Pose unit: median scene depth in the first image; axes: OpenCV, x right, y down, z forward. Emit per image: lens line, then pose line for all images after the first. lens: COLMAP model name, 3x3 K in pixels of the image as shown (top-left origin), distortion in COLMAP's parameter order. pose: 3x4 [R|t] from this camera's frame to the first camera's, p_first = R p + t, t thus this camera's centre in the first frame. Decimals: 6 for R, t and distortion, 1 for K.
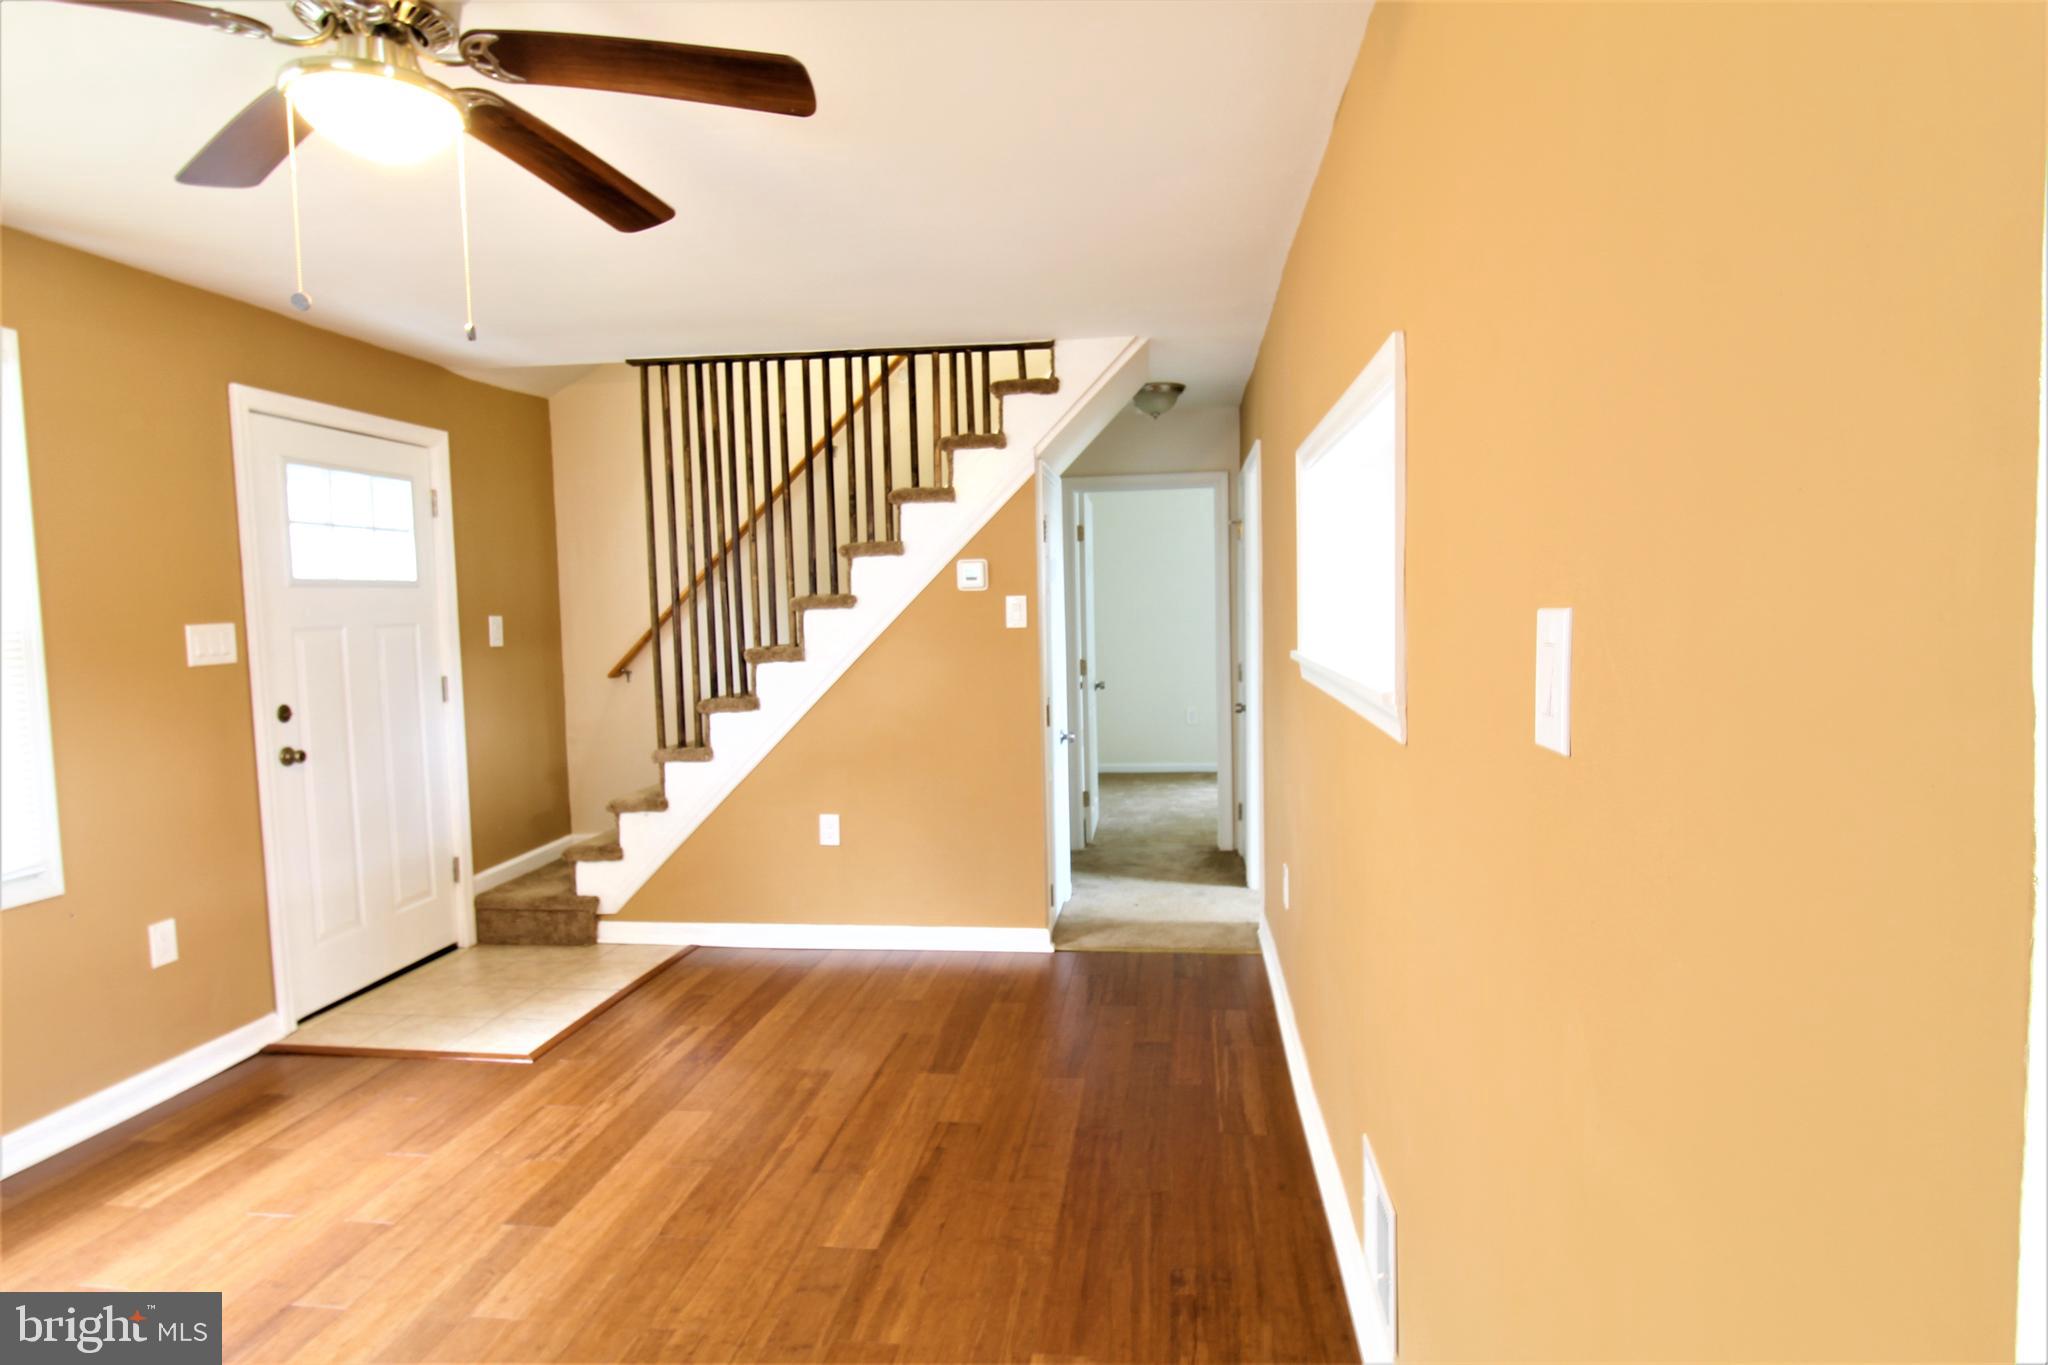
lens RADIAL K [[1133.3, 0, 1046.2], [0, 1133.3, 688.4], [0, 0, 1]] dist [0.003707, -0.010792]
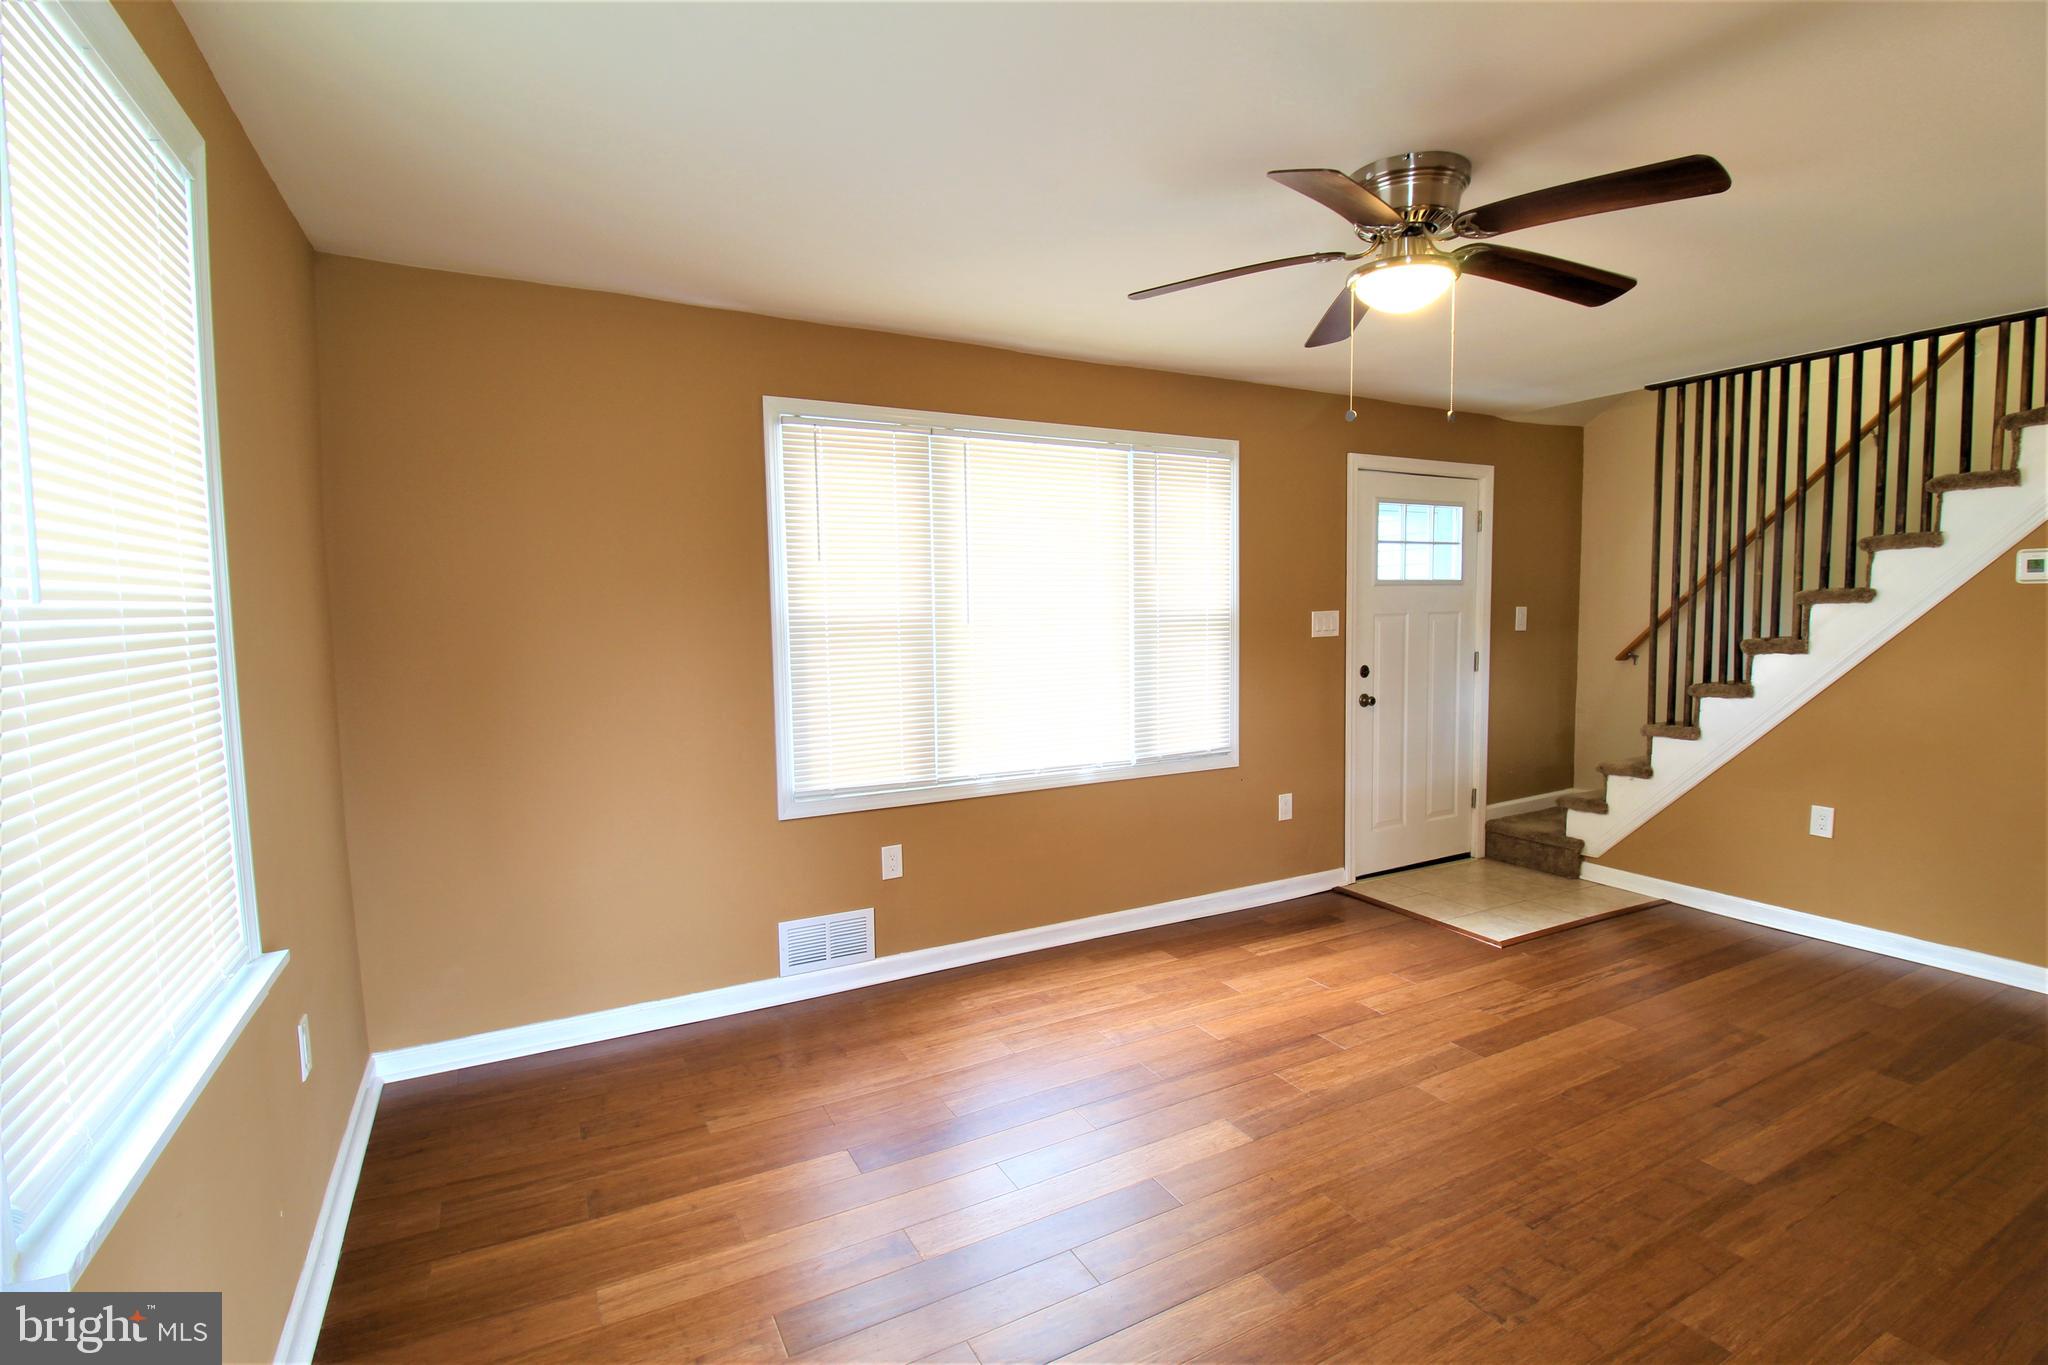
lens RADIAL K [[952.5, 0, 1045.2], [0, 952.5, 688.5], [0, 0, 1]] dist [-0.000857, -0.013144]
pose [[0.577022, 0.077253, -0.813067, 0.116353], [-0.057703, 0.996885, 0.053767, 0.001394], [0.814688, 0.015892, 0.579682, -0.075534]]
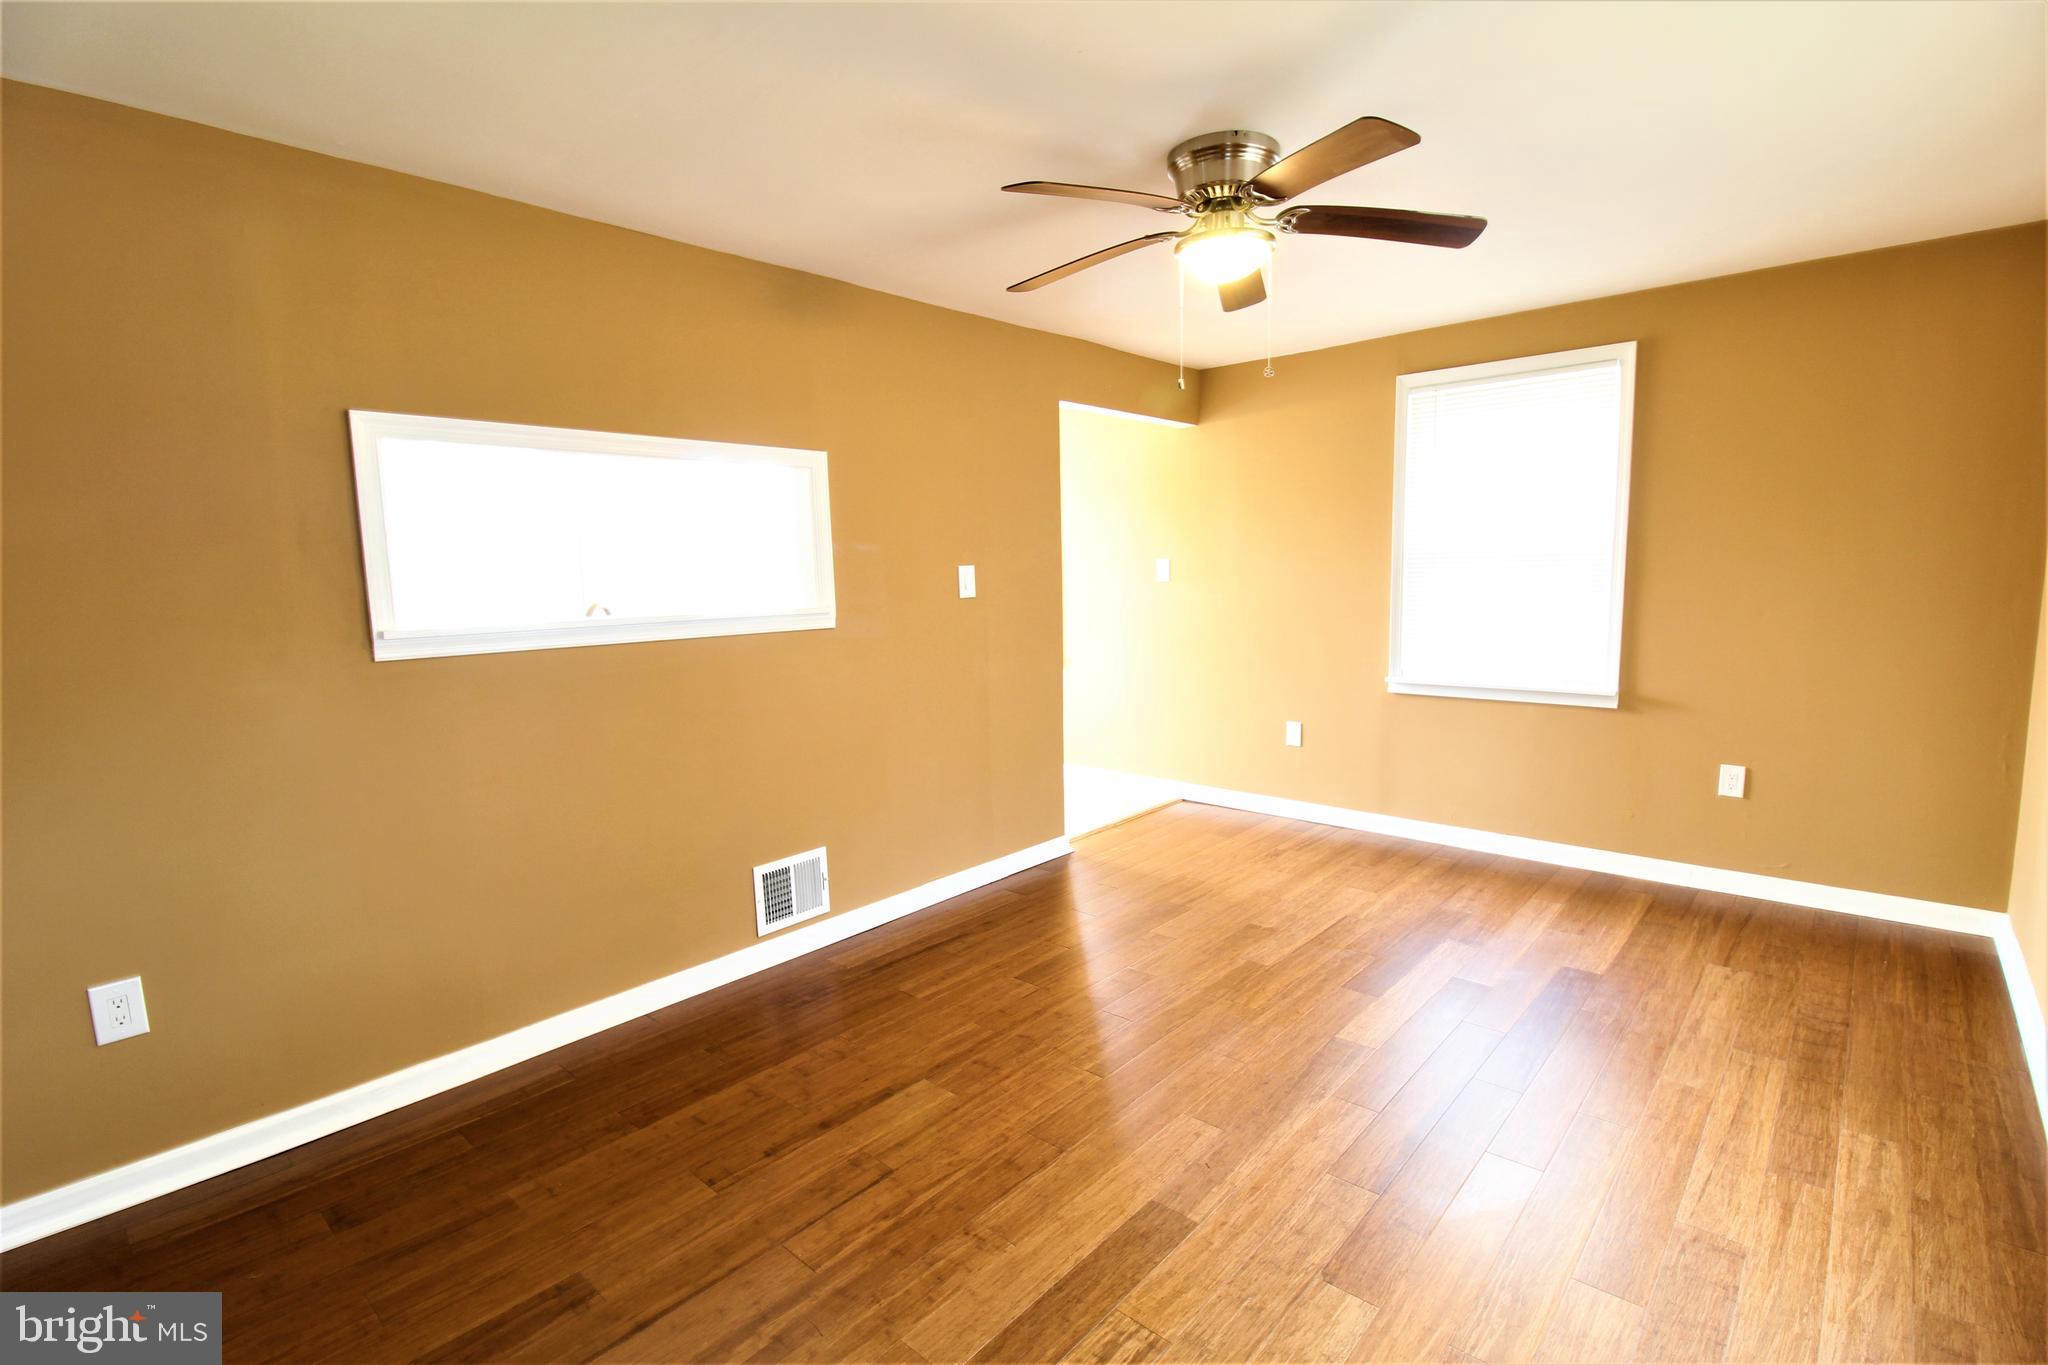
lens RADIAL K [[952.5, 0, 1049.7], [0, 952.5, 694.5], [0, 0, 1]] dist [-0.000857, -0.013144]
pose [[-0.823939, -0.043076, 0.565040, -0.601206], [0.078621, 0.978774, 0.189262, -0.077892], [-0.561199, 0.200364, -0.803063, 1.206016]]
